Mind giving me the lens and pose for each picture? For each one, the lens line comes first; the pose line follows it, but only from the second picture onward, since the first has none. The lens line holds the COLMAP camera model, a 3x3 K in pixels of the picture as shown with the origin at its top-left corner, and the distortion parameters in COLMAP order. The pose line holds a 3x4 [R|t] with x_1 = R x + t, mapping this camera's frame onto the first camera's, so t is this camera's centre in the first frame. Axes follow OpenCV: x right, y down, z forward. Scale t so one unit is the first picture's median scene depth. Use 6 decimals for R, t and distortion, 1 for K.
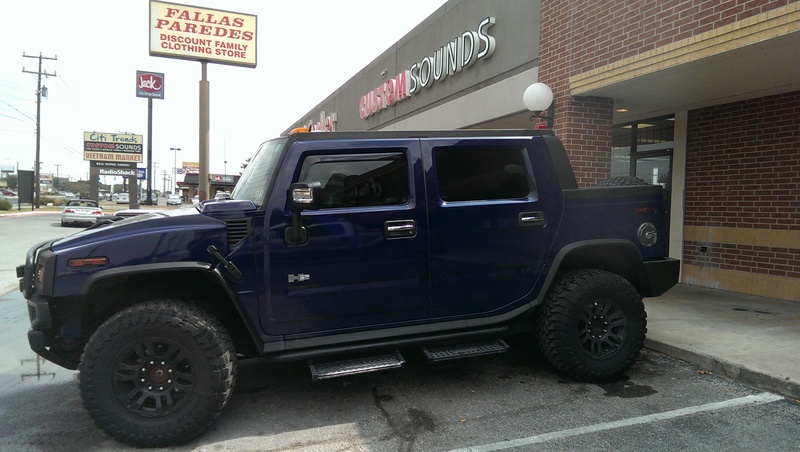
lens RADIAL K [[562.8, 0, 400.0], [0, 562.8, 226.0], [0, 0, 1]] dist [0.064909, -0.105508]
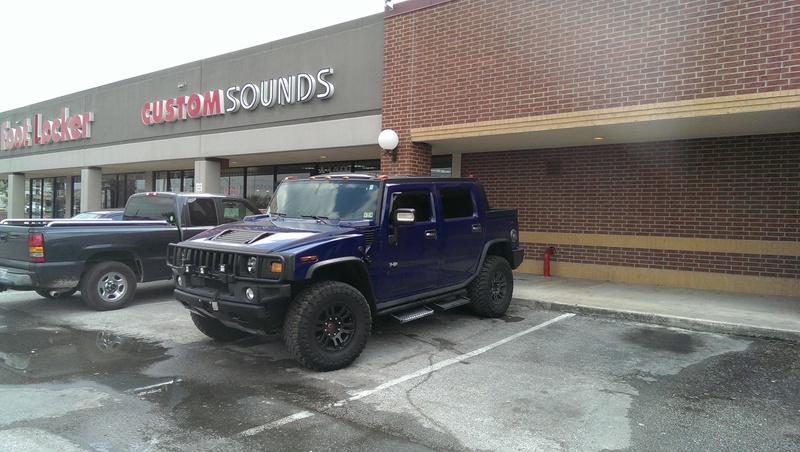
lens RADIAL K [[562.8, 0, 400.0], [0, 562.8, 226.0], [0, 0, 1]] dist [0.064909, -0.105508]
pose [[0.848012, -0.006780, 0.529934, -0.594325], [0.009426, 0.999953, -0.002289, -0.011137], [-0.529894, 0.006936, 0.848036, -0.254655]]
